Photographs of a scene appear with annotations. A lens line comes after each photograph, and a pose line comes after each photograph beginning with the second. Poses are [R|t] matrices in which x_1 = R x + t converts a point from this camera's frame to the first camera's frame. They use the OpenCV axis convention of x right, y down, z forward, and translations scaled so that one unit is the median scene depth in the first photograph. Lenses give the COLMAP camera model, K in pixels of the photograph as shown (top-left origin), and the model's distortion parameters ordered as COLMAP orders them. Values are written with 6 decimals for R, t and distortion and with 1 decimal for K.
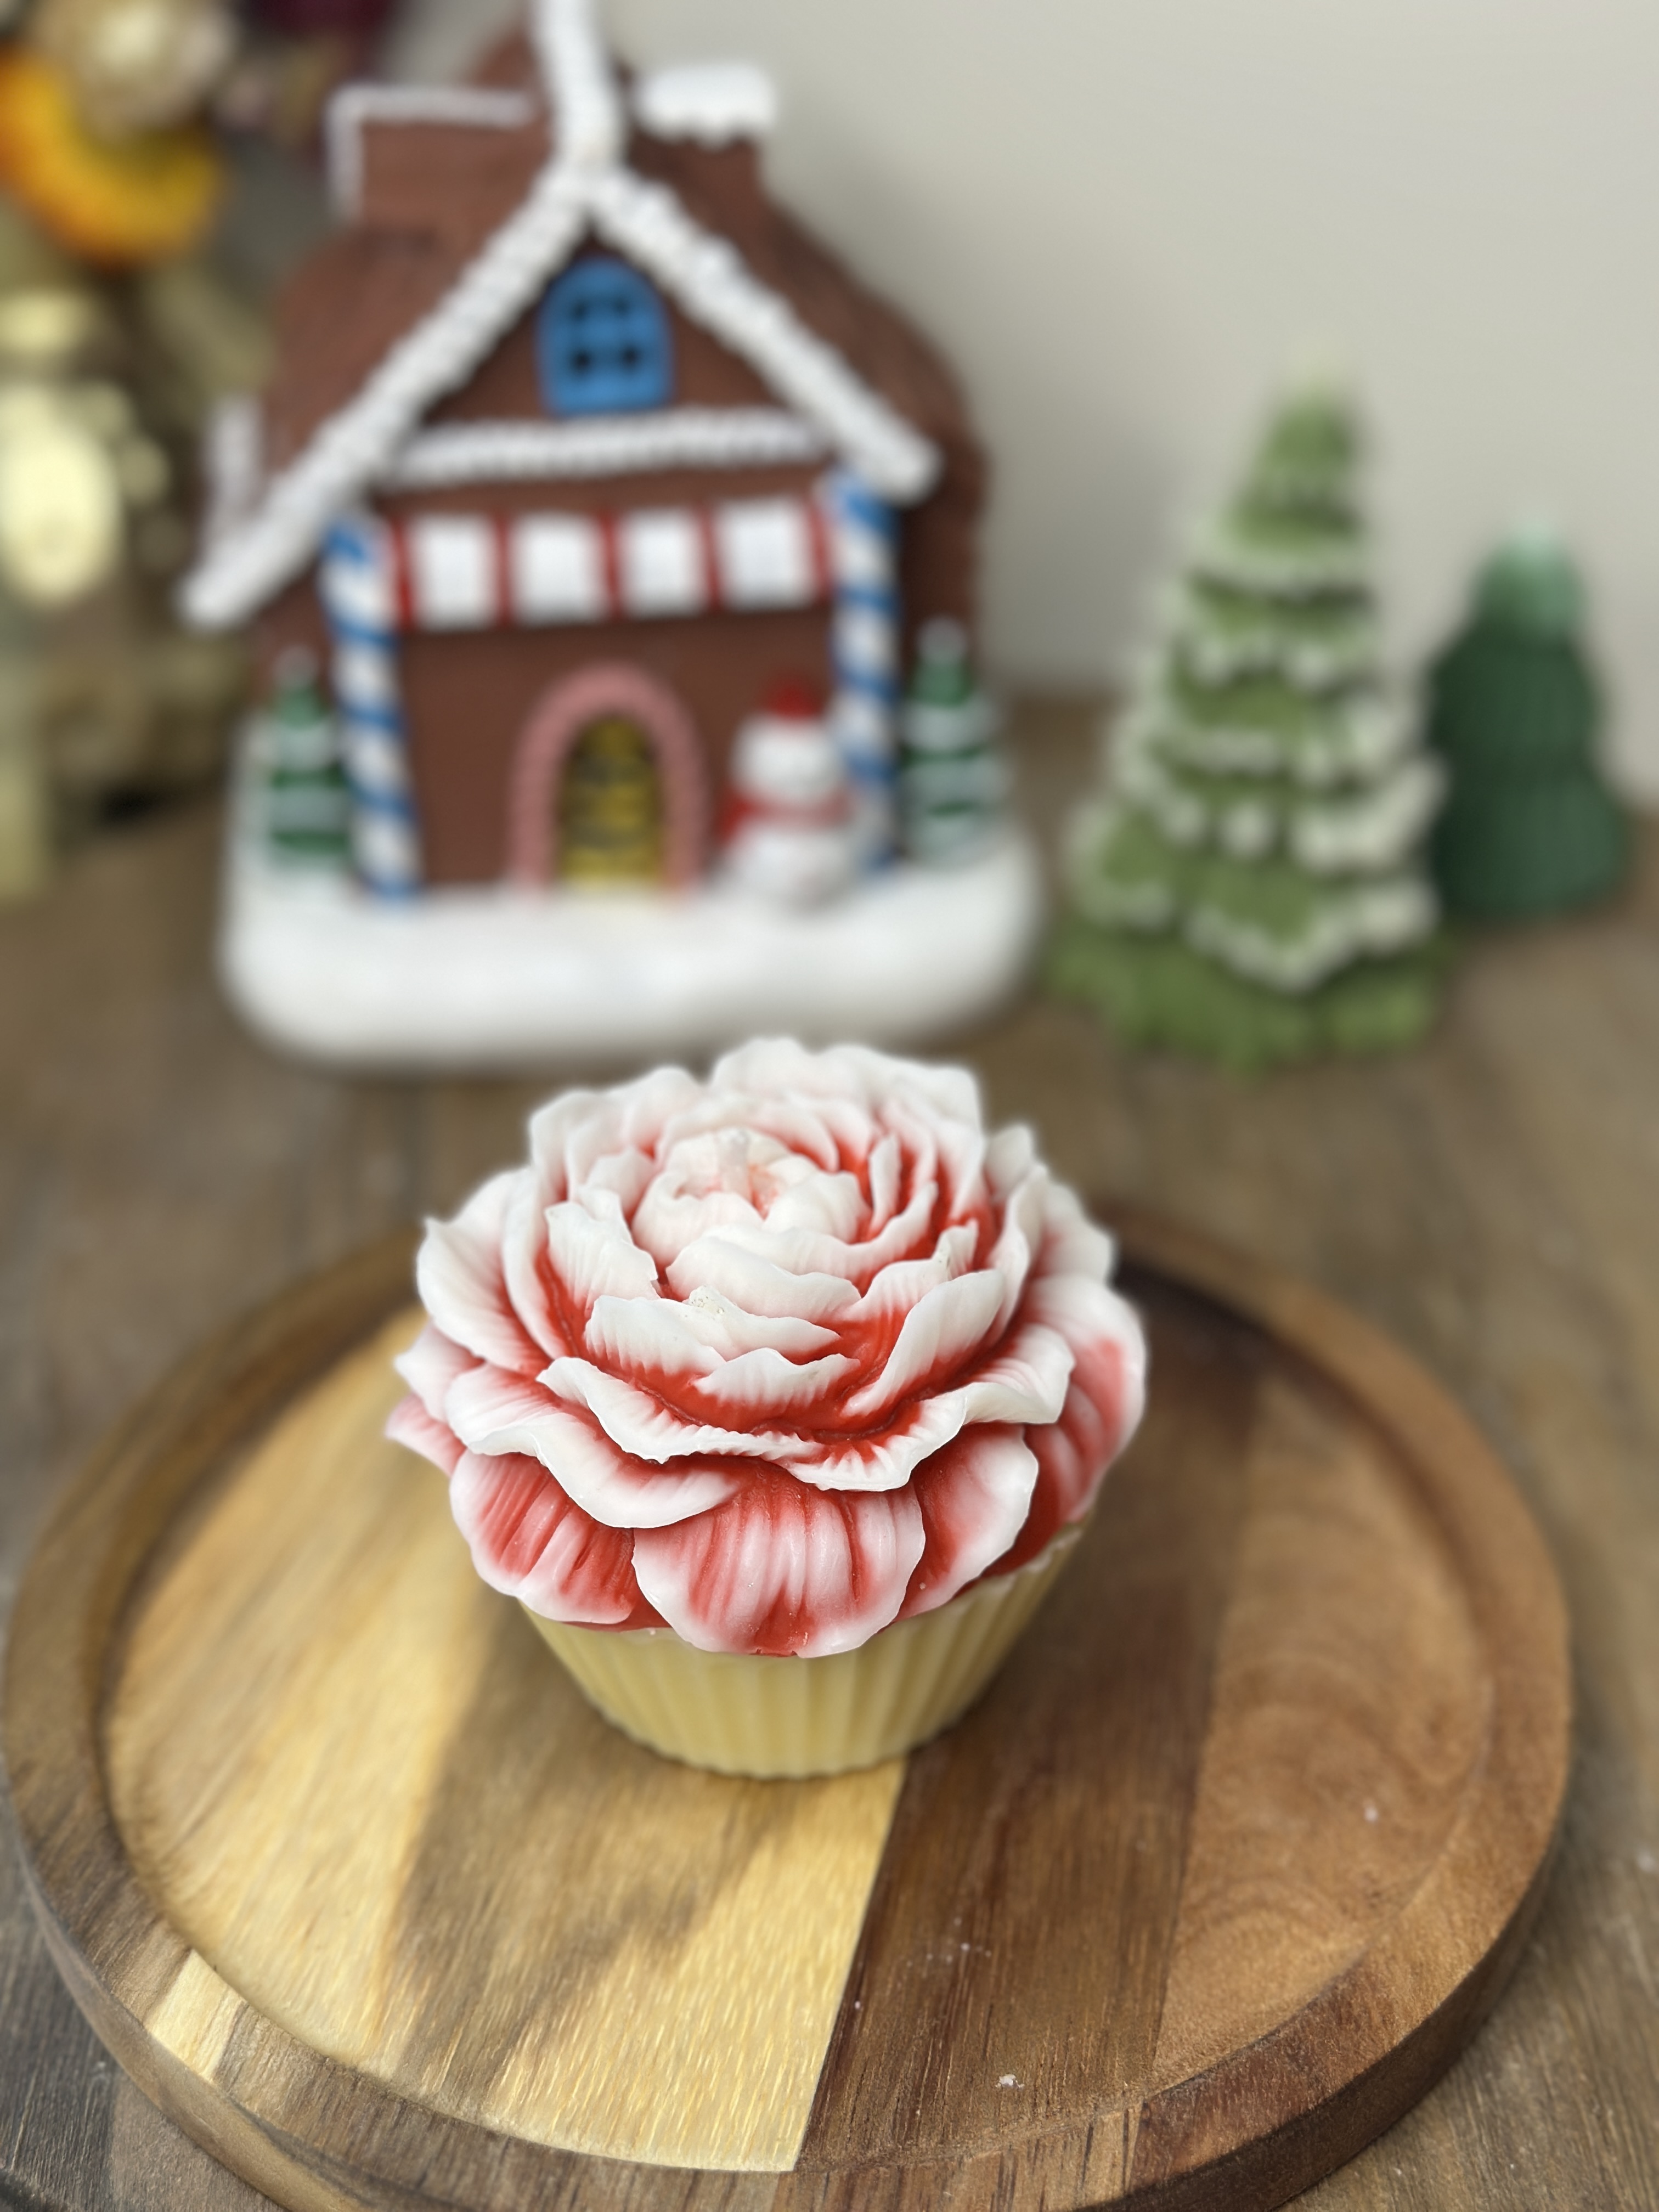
lens RADIAL K [[3240.4, 0, 829.5], [0, 3240.4, 1106.0], [0, 0, 1]] dist [0.336752, -1.158514]
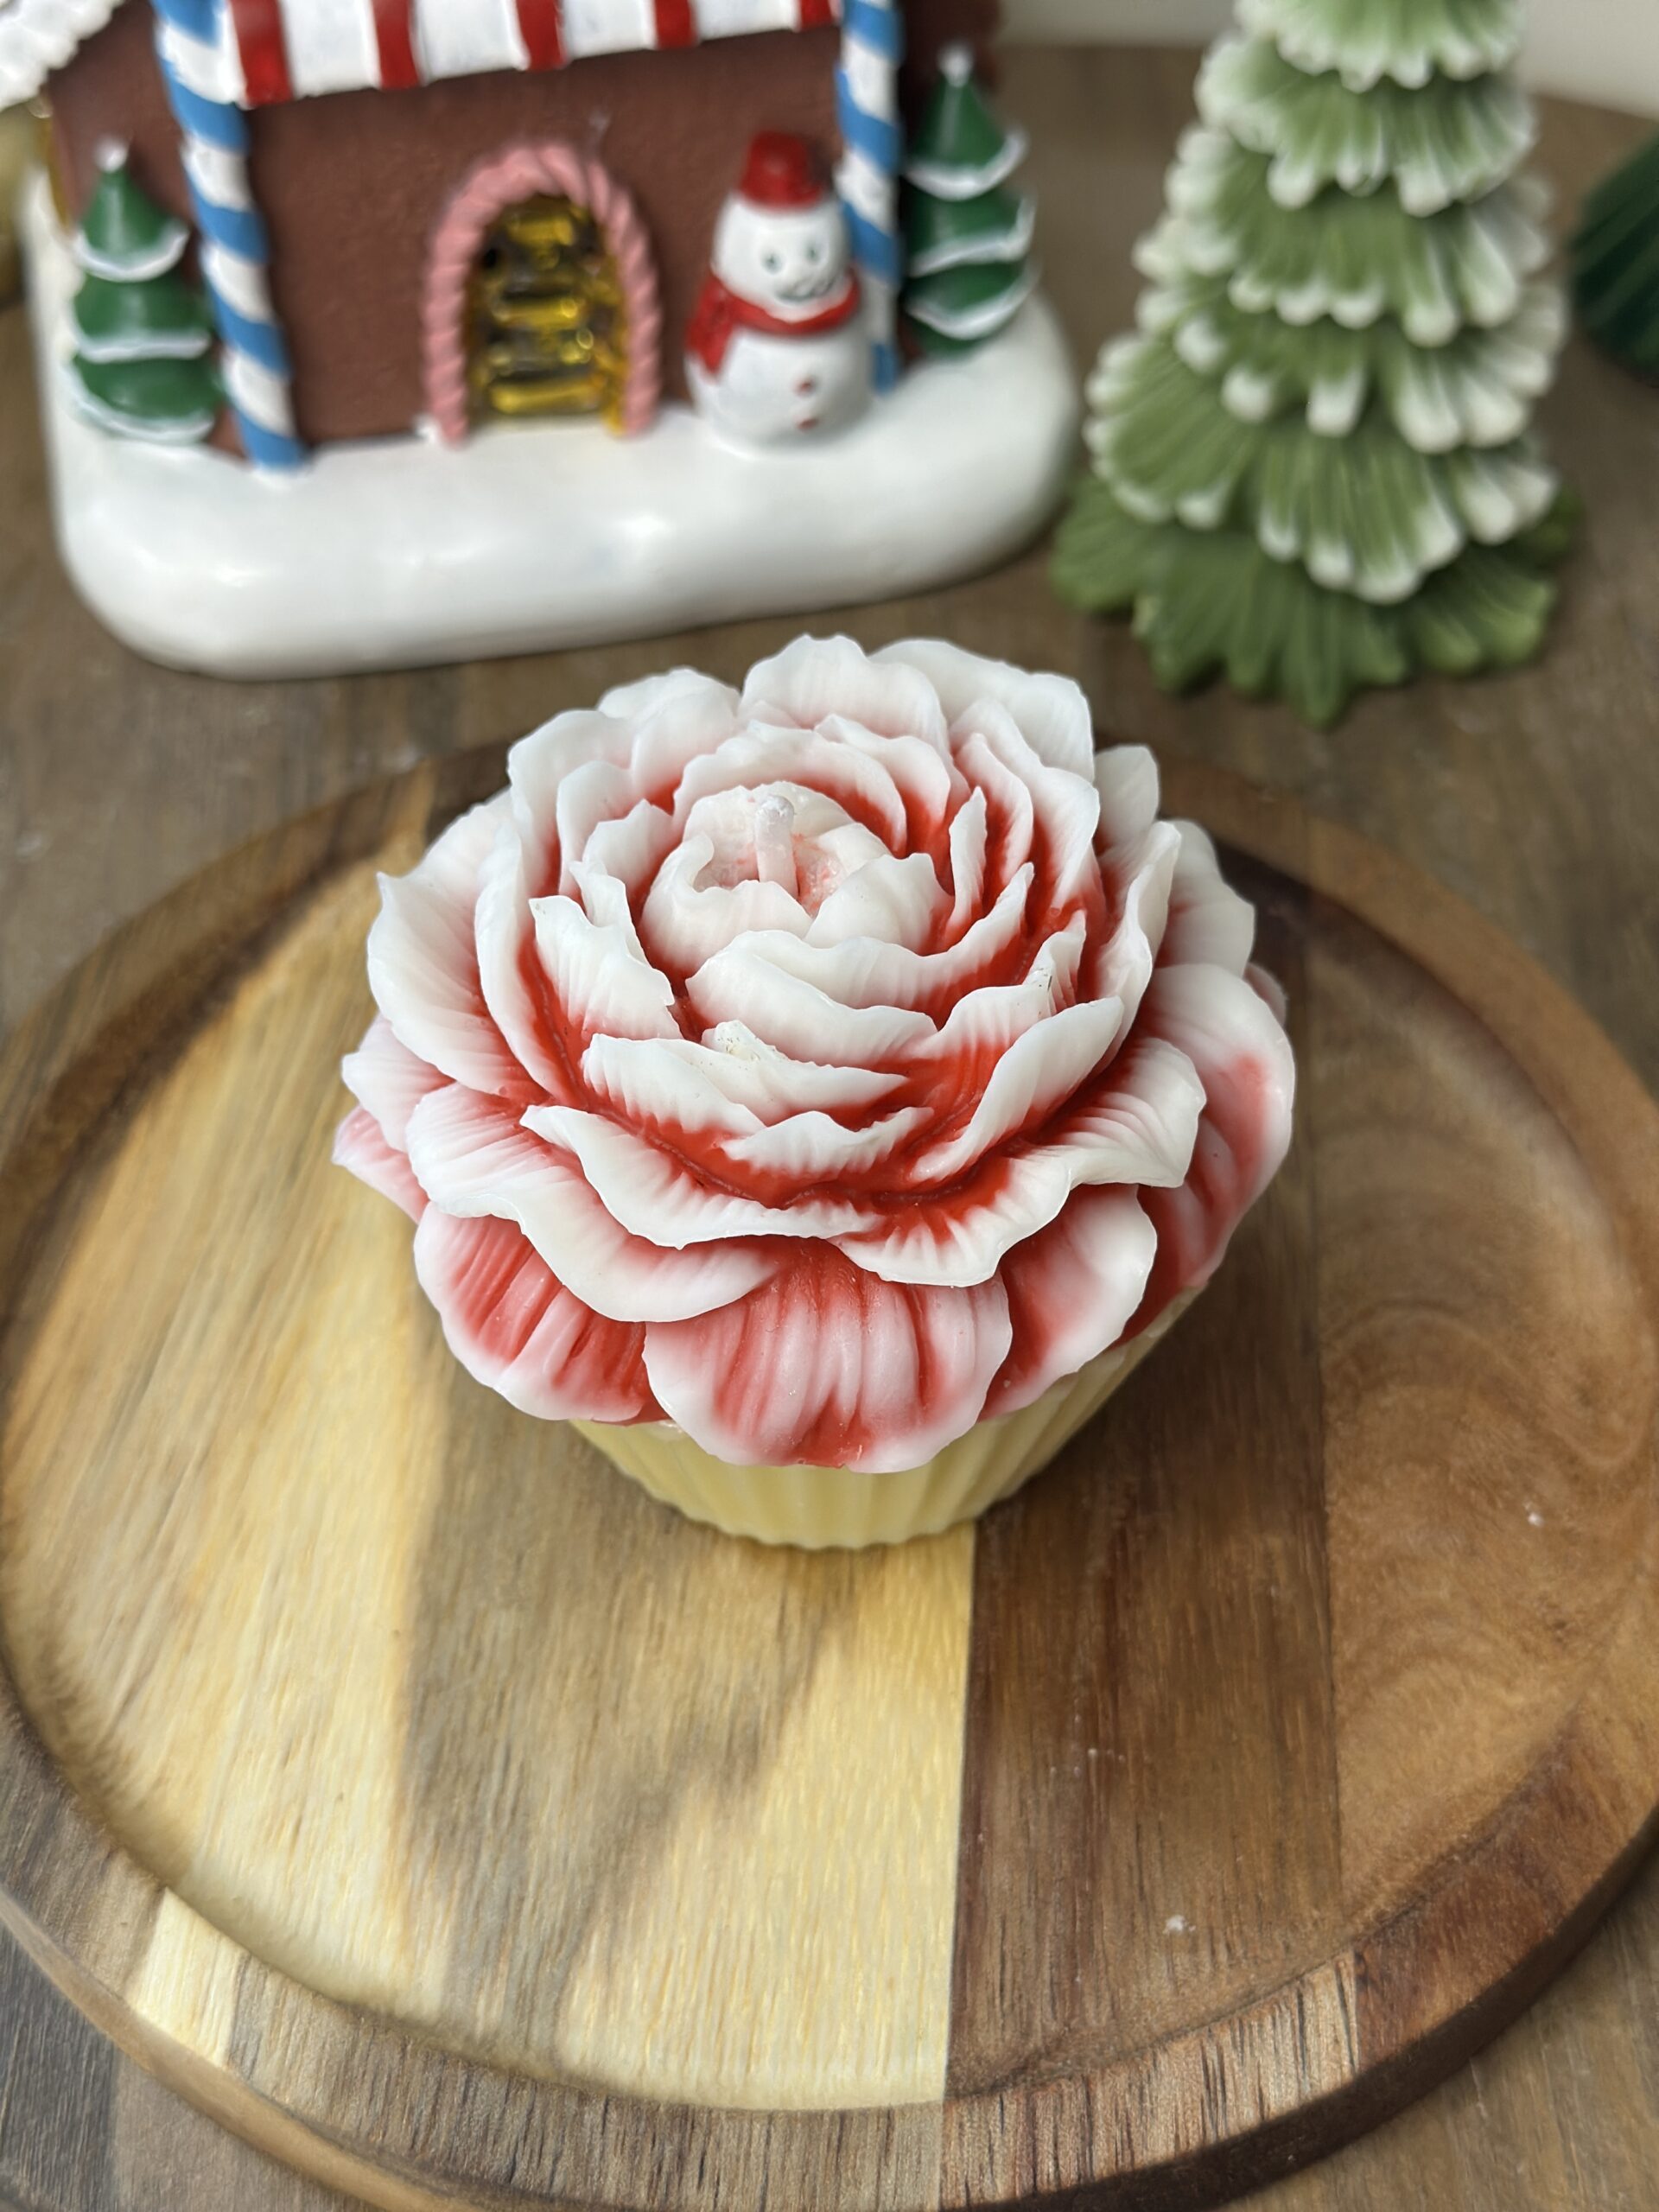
lens RADIAL K [[3237.8, 0, 829.5], [0, 3237.8, 1106.0], [0, 0, 1]] dist [0.242006, -1.062566]
pose [[0.989806, -0.104539, 0.096723, -0.088056], [0.078734, 0.967568, 0.240029, -0.107249], [-0.118678, -0.229966, 0.965935, 0.248668]]
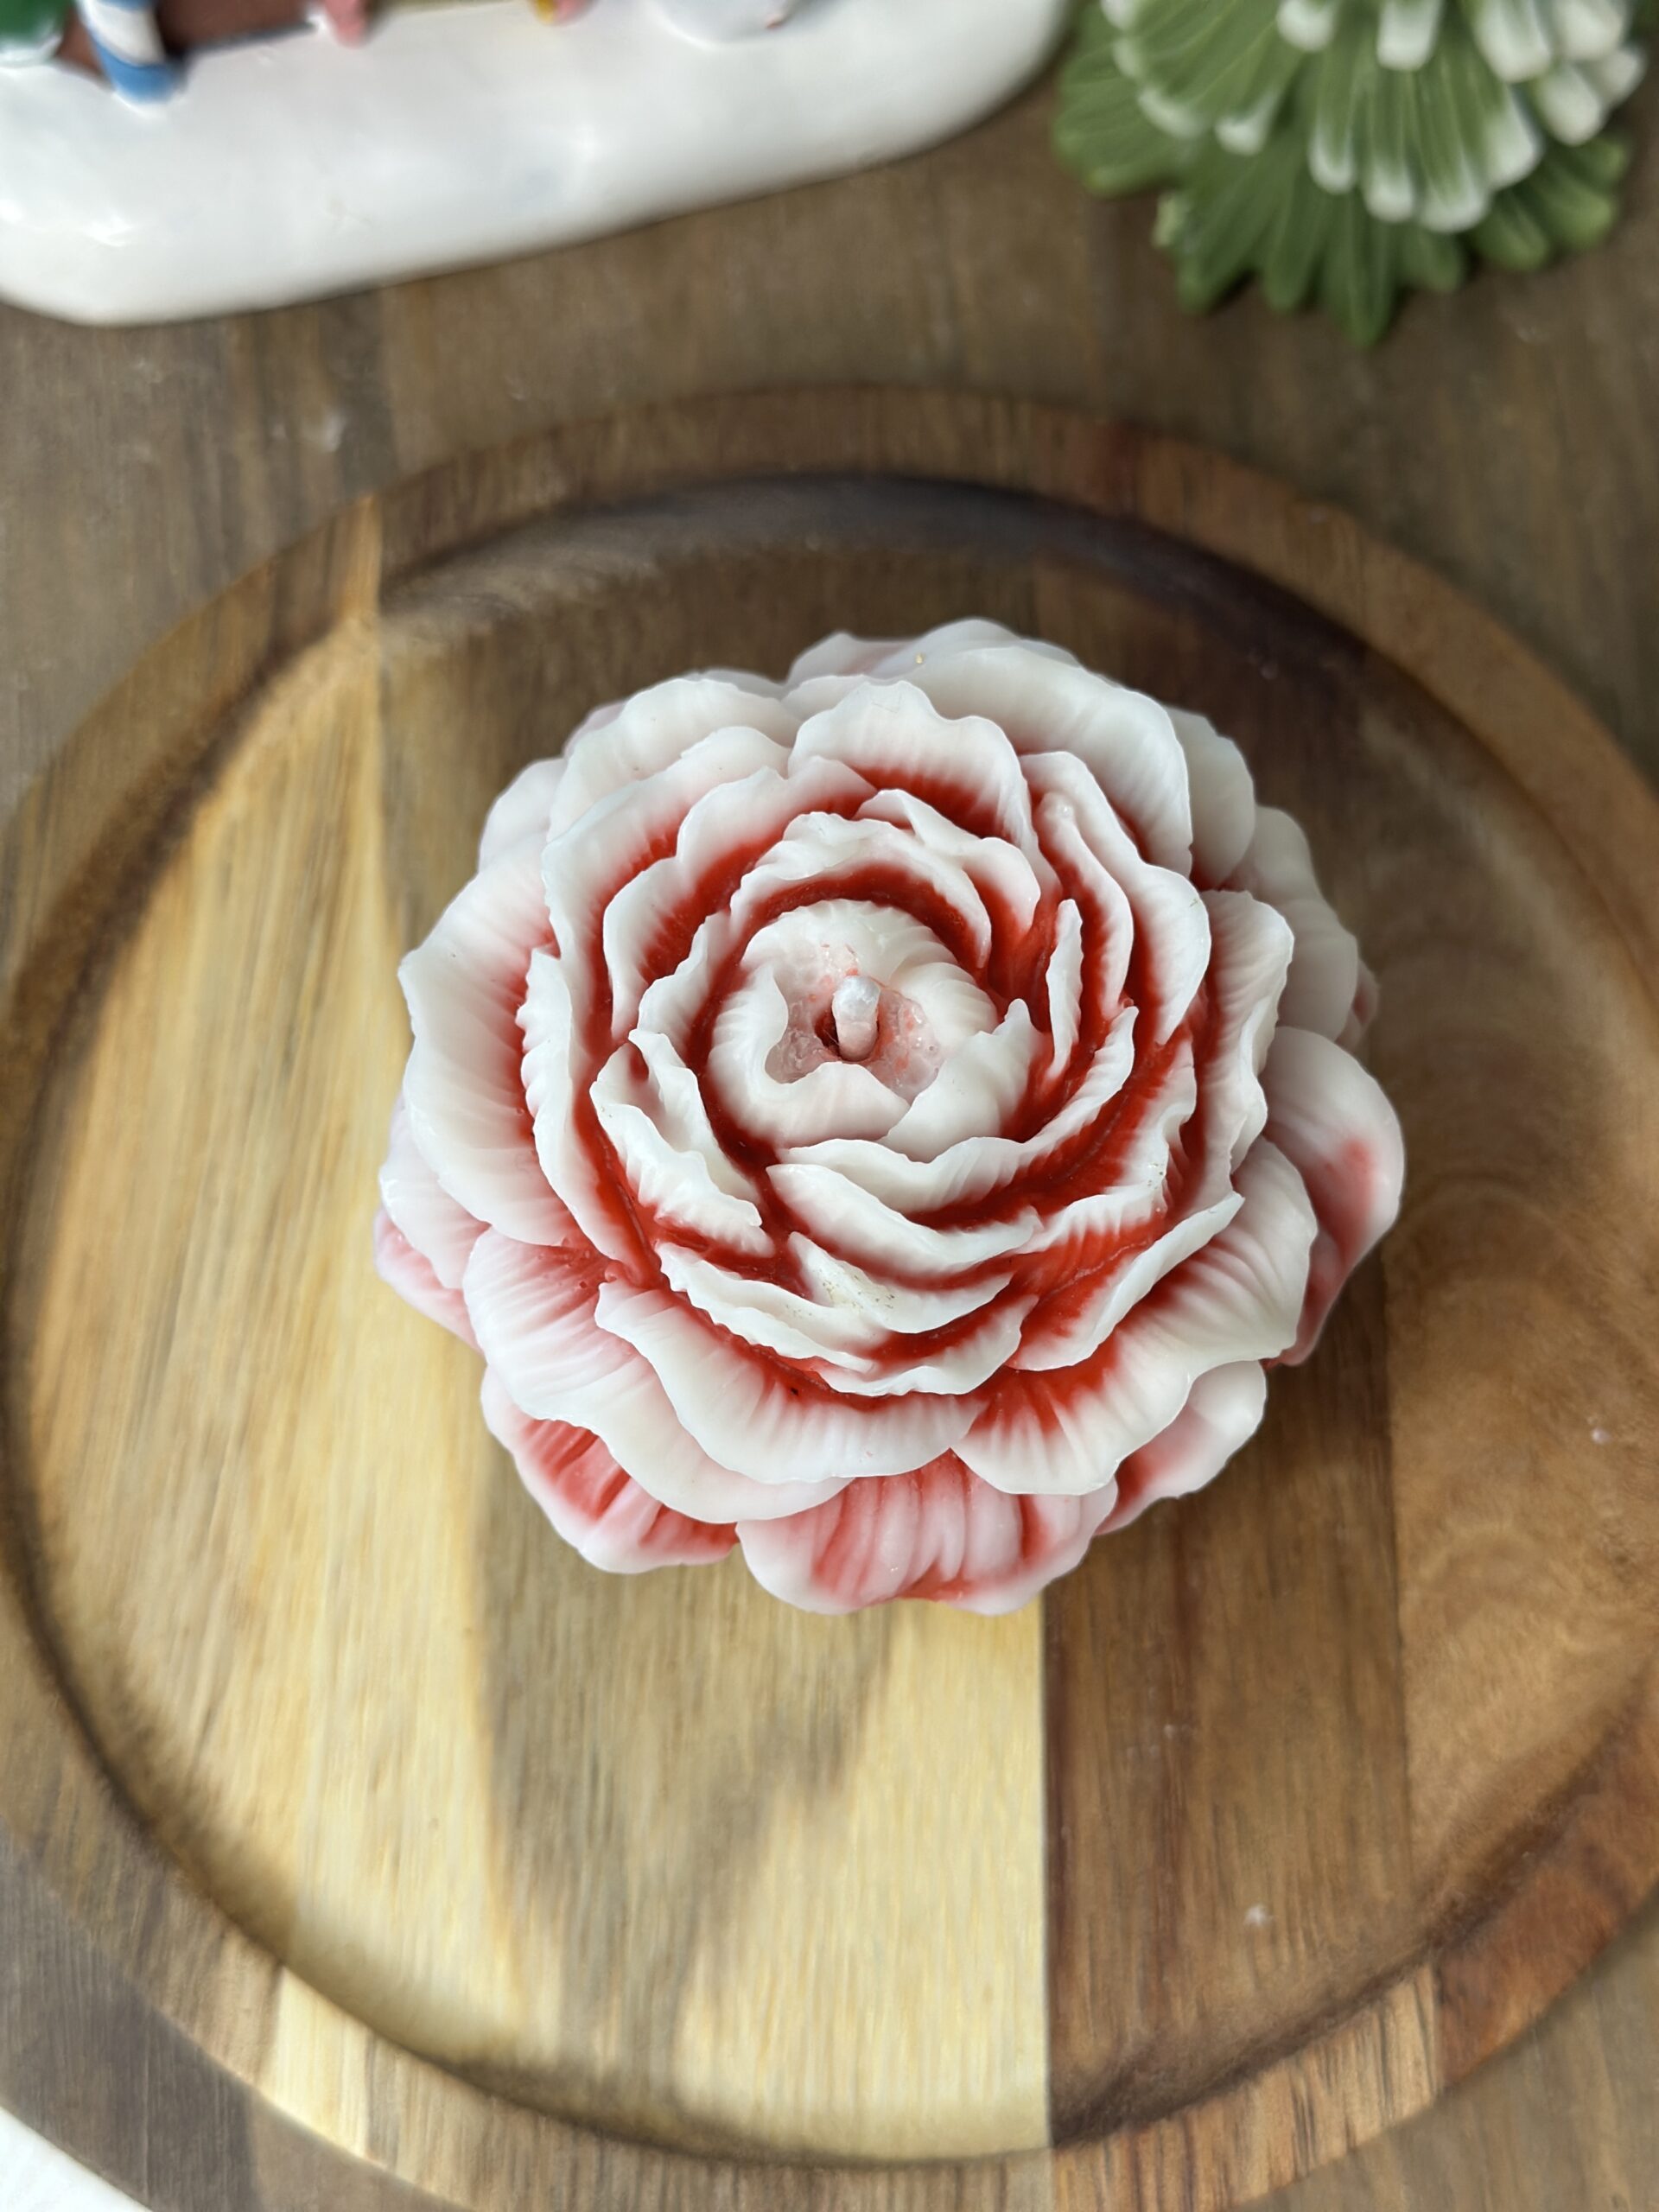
lens RADIAL K [[3237.8, 0, 829.5], [0, 3237.8, 1106.0], [0, 0, 1]] dist [0.242006, -1.062566]
pose [[0.978149, -0.184258, 0.096298, -0.096440], [0.086712, 0.782536, 0.616537, -0.399580], [-0.188959, -0.594715, 0.781414, 0.455943]]
